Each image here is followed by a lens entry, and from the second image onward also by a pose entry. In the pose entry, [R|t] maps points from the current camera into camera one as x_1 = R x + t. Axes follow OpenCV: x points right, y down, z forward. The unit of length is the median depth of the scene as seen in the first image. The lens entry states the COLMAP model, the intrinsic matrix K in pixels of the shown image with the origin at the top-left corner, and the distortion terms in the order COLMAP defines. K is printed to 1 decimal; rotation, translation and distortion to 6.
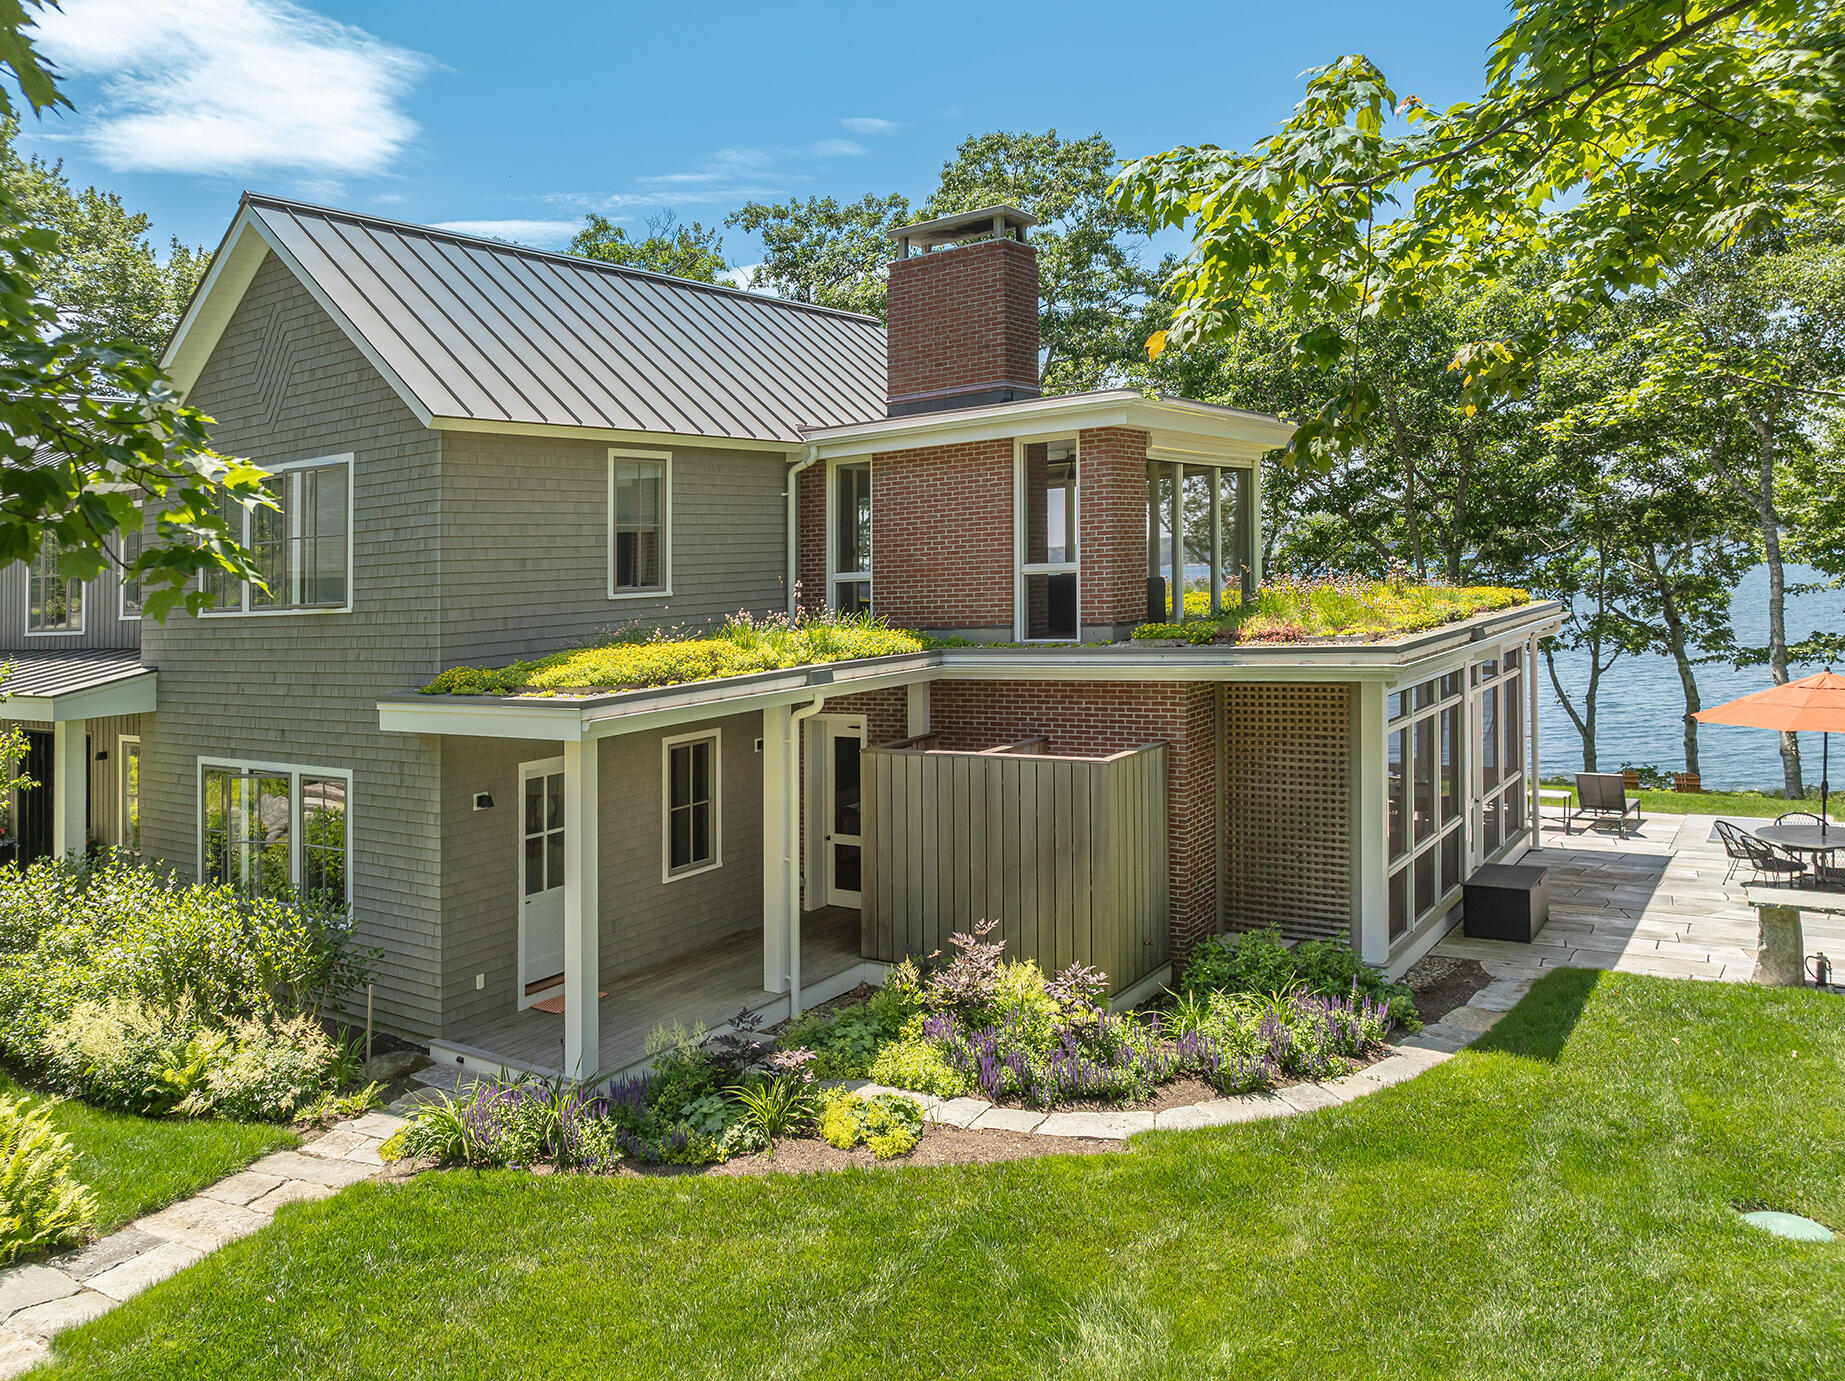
lens RADIAL K [[1290.3, 0, 922.5], [0, 1290.3, 690.5], [0, 0, 1]] dist [0.009477, 0.002824]
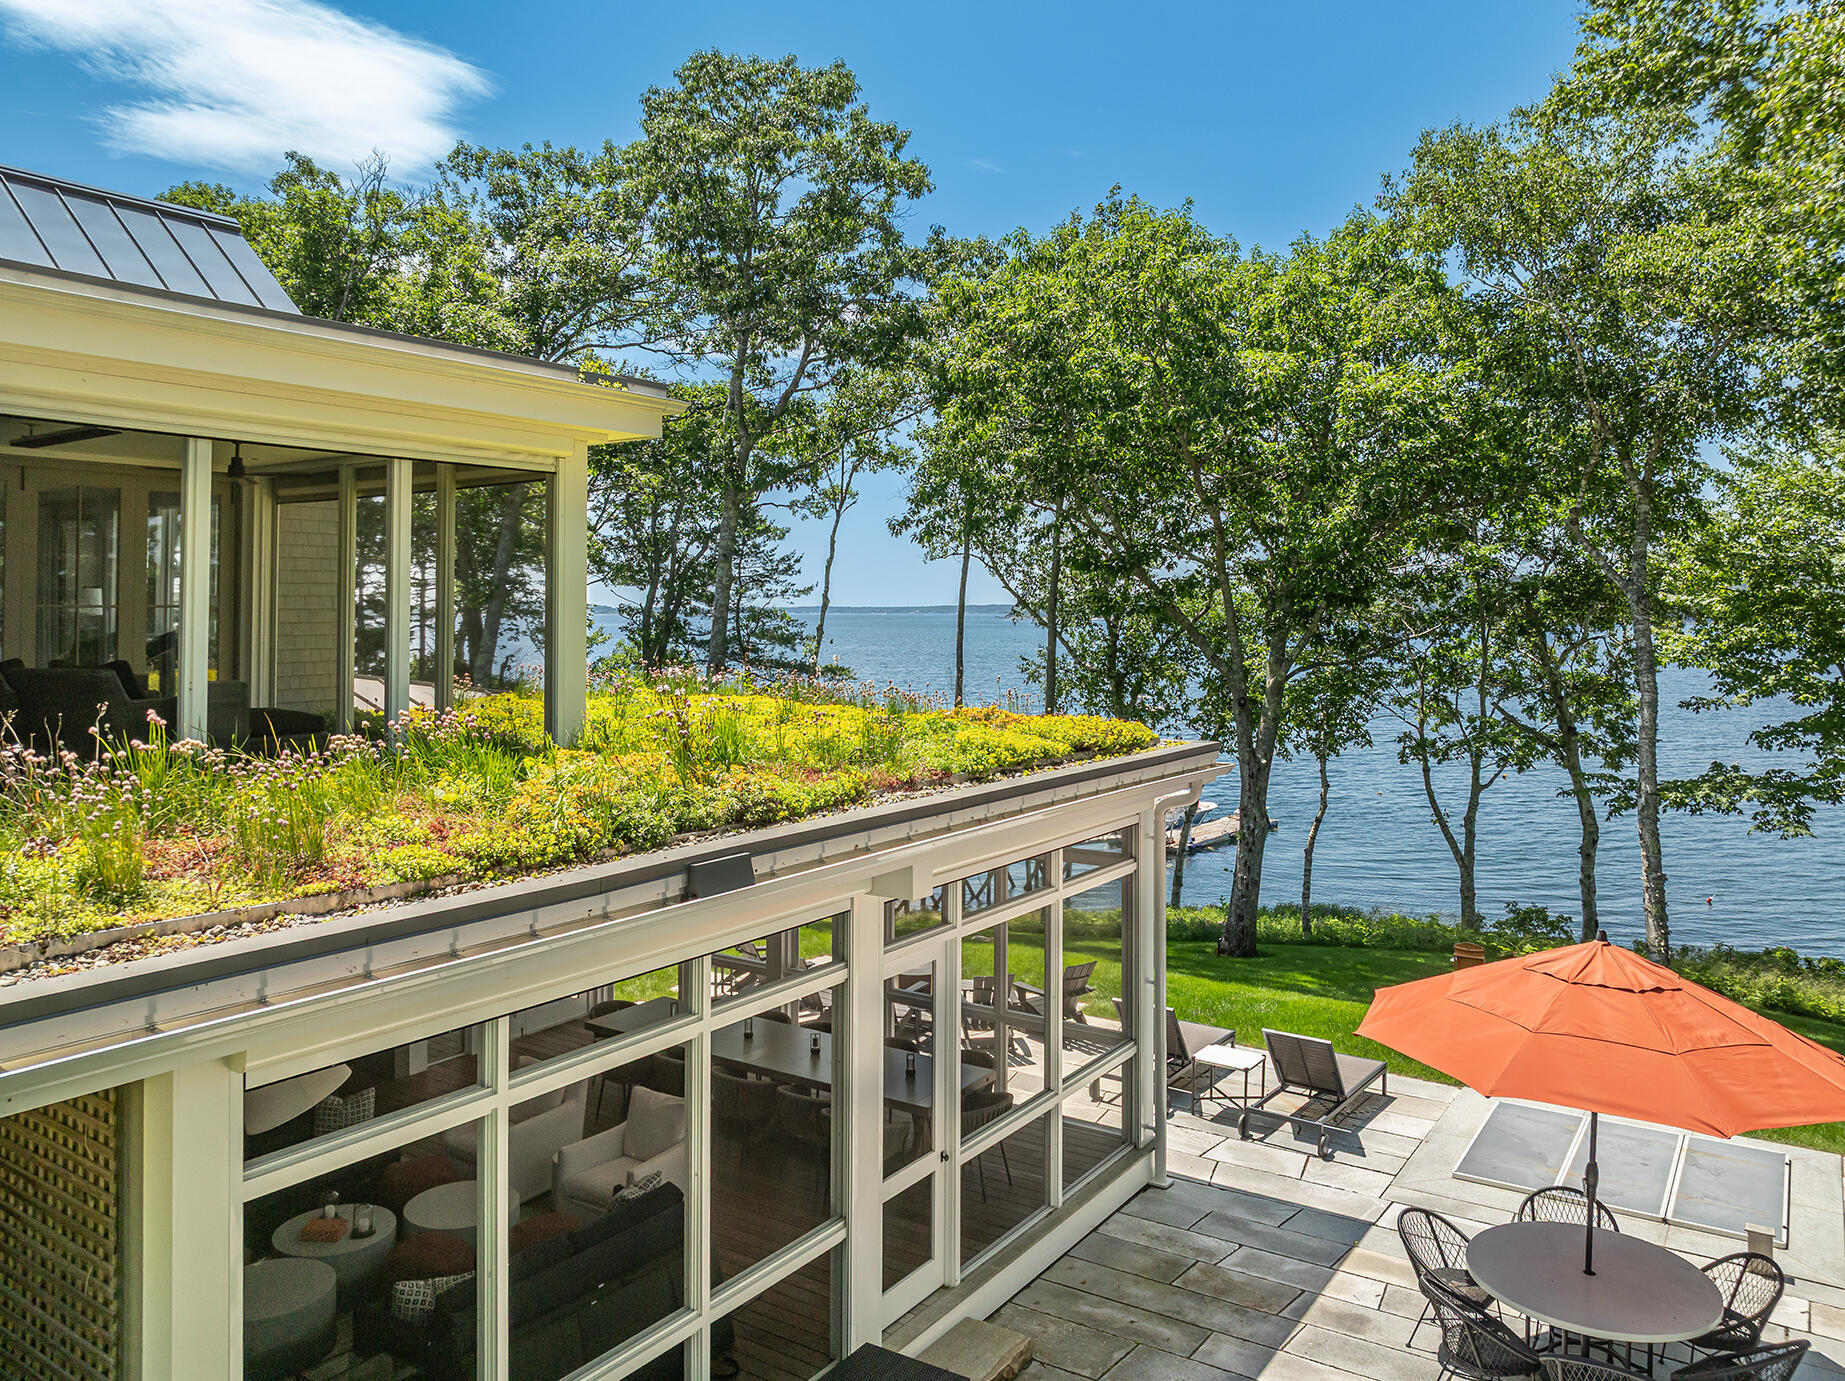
lens RADIAL K [[1287.9, 0, 1043.2], [0, 1287.9, 693.7], [0, 0, 1]] dist [-0.002046, -0.001337]
pose [[0.996212, 0.043859, 0.075083, 0.191750], [-0.041445, 0.998582, -0.033416, -0.035265], [-0.076442, 0.030178, 0.996617, 0.225233]]
